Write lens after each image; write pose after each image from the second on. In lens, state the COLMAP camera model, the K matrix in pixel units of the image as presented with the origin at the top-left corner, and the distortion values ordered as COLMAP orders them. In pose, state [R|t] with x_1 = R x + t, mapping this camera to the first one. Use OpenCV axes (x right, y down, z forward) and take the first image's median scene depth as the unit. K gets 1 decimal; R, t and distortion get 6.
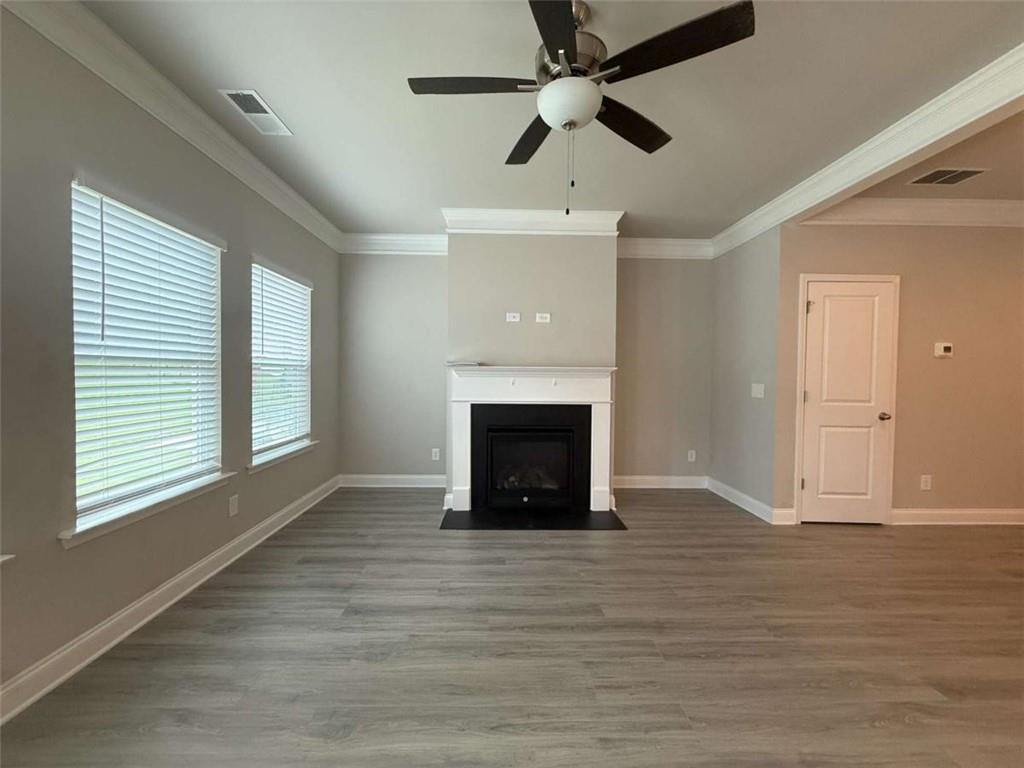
lens RADIAL K [[408.1, 0, 508.7], [0, 408.1, 382.5], [0, 0, 1]] dist [-0.000065, -0.001195]
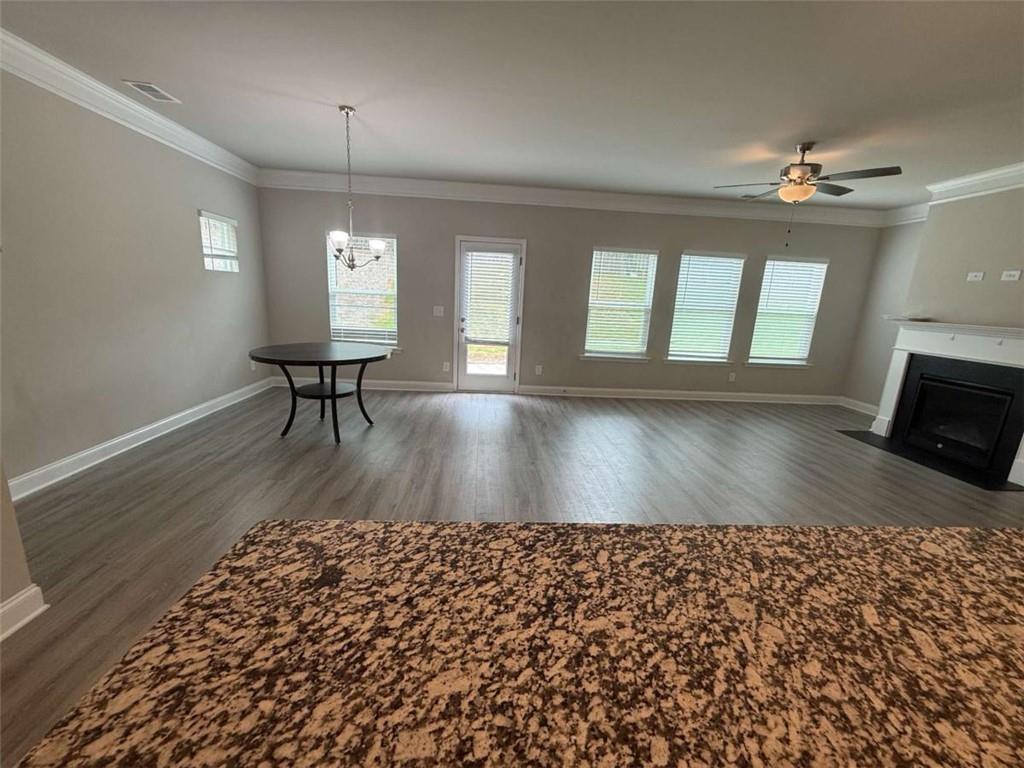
lens RADIAL K [[408.1, 0, 509.5], [0, 408.1, 380.2], [0, 0, 1]] dist [-0.000065, -0.001195]
pose [[0.037334, 0.196555, -0.979782, 1.072324], [-0.071376, 0.978486, 0.193575, -0.017434], [0.996751, 0.062706, 0.050560, -0.231236]]
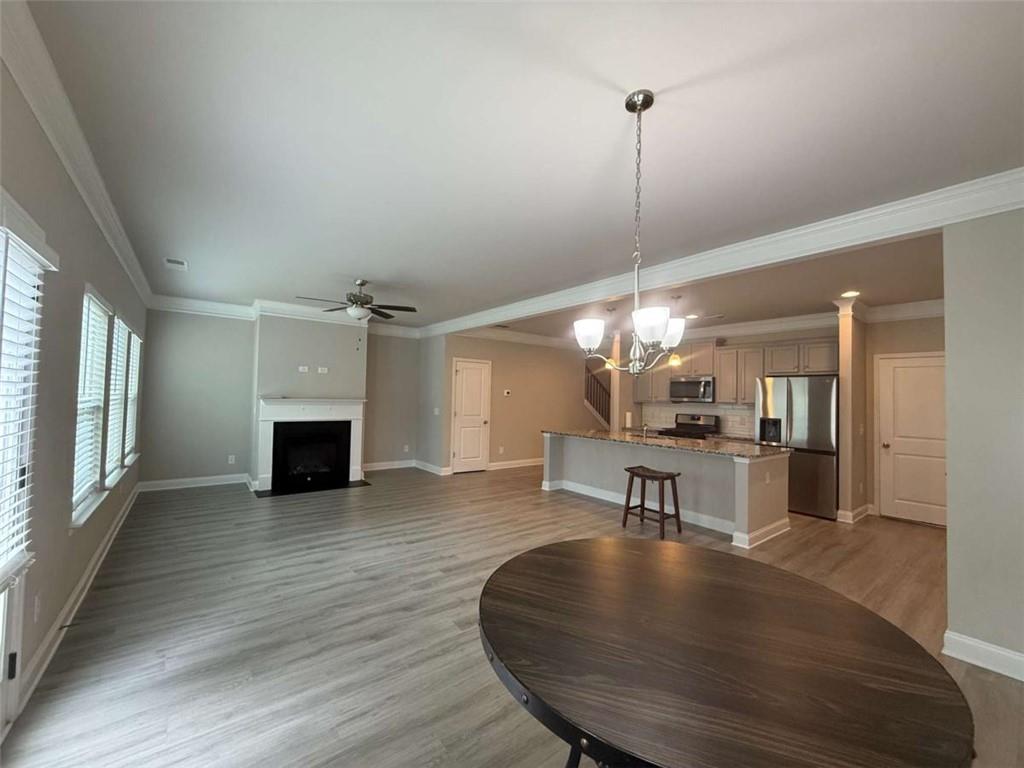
lens RADIAL K [[408.1, 0, 508.1], [0, 408.1, 383.2], [0, 0, 1]] dist [-0.000065, -0.001195]
pose [[0.803861, 0.028447, 0.594136, -0.313185], [-0.001115, 0.998926, -0.046320, -0.026809], [-0.594816, 0.036573, 0.803030, -0.848710]]
